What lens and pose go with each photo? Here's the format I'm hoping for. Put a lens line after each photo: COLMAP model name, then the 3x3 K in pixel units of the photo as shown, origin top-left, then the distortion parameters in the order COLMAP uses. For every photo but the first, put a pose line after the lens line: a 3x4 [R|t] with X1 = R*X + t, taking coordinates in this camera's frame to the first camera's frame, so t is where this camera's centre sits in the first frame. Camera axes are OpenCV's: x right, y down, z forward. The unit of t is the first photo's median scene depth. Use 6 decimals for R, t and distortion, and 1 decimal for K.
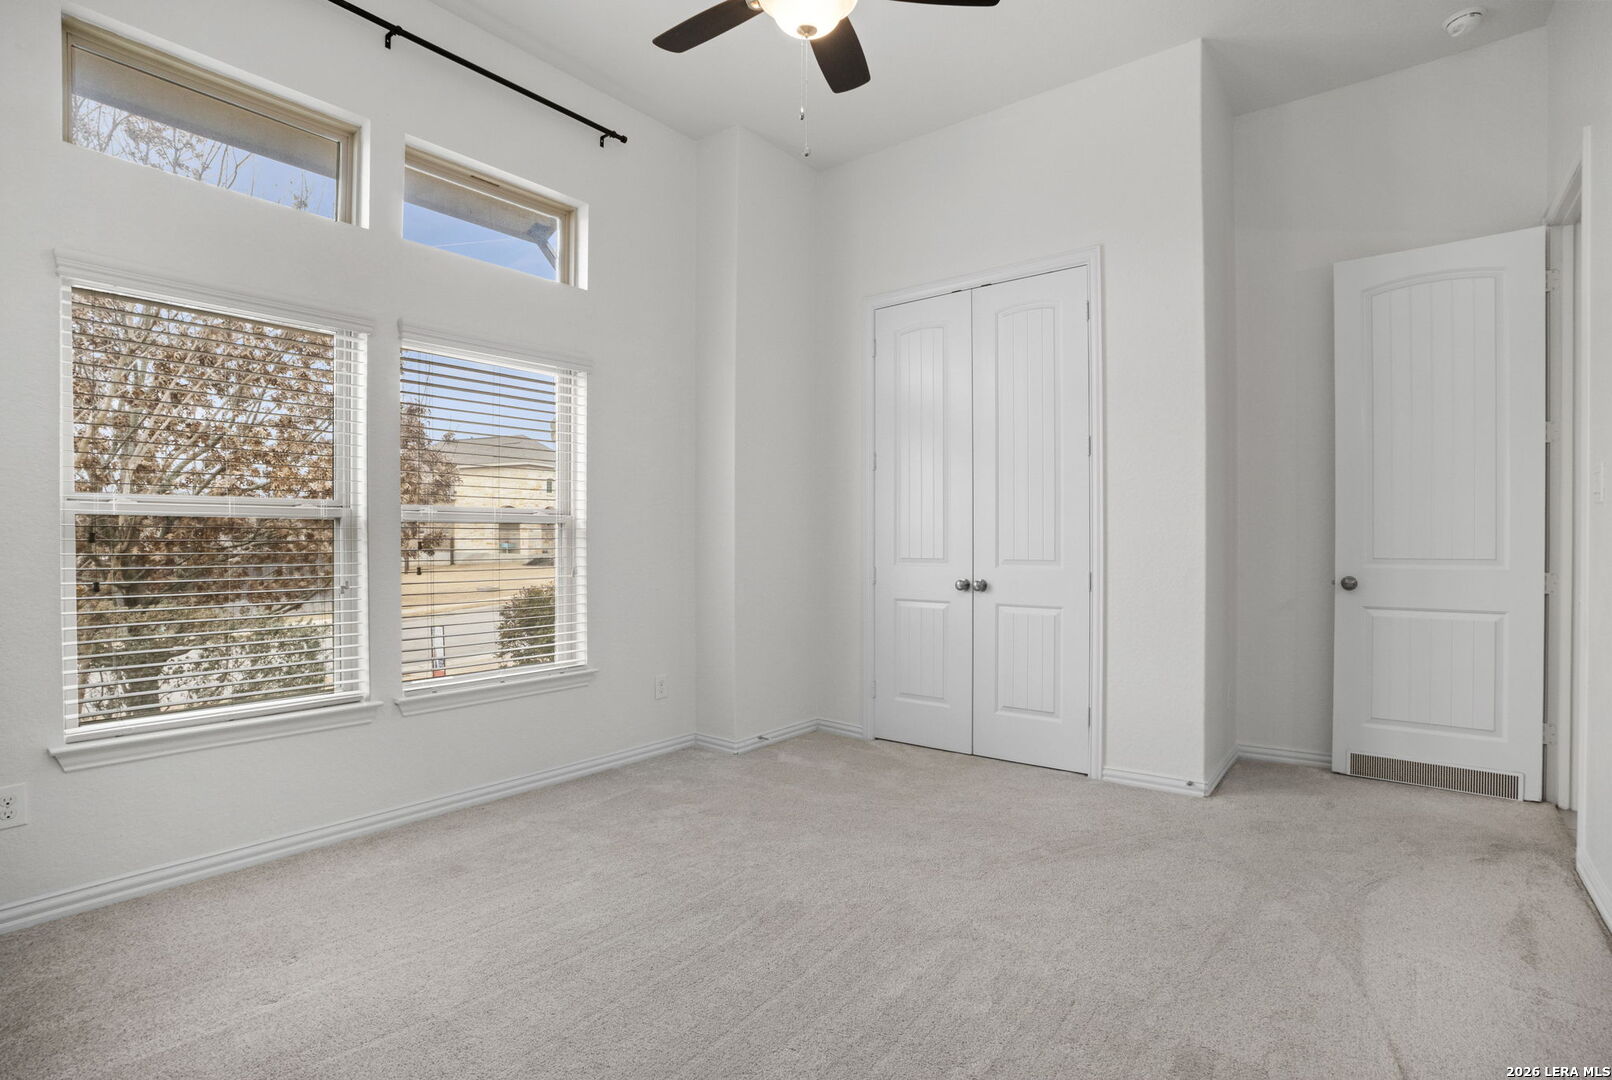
lens RADIAL K [[780.8, 0, 806.0], [0, 780.8, 540.0], [0, 0, 1]] dist [-0.054055, 0.015390]
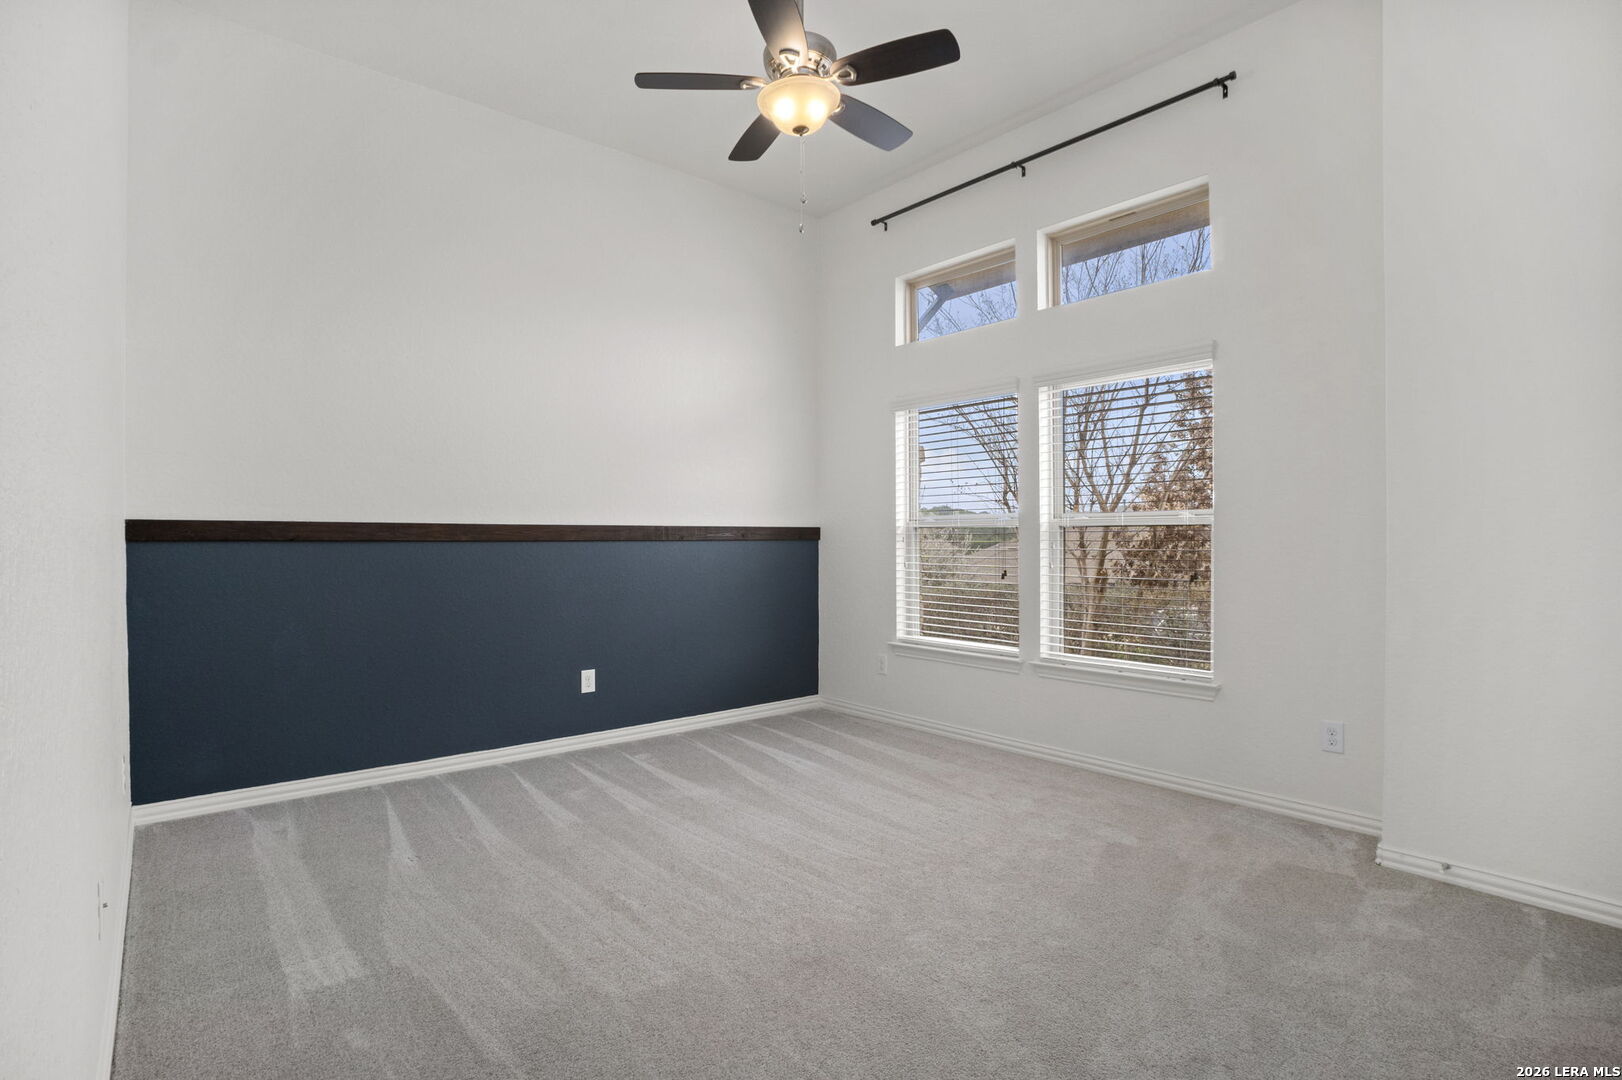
lens RADIAL K [[785.7, 0, 811.0], [0, 785.7, 540.0], [0, 0, 1]] dist [-0.054055, 0.015390]
pose [[-0.178809, 0.010549, -0.983827, 0.747072], [0.008799, 0.999920, 0.009123, -0.017665], [0.983845, -0.007025, -0.178887, 0.741579]]
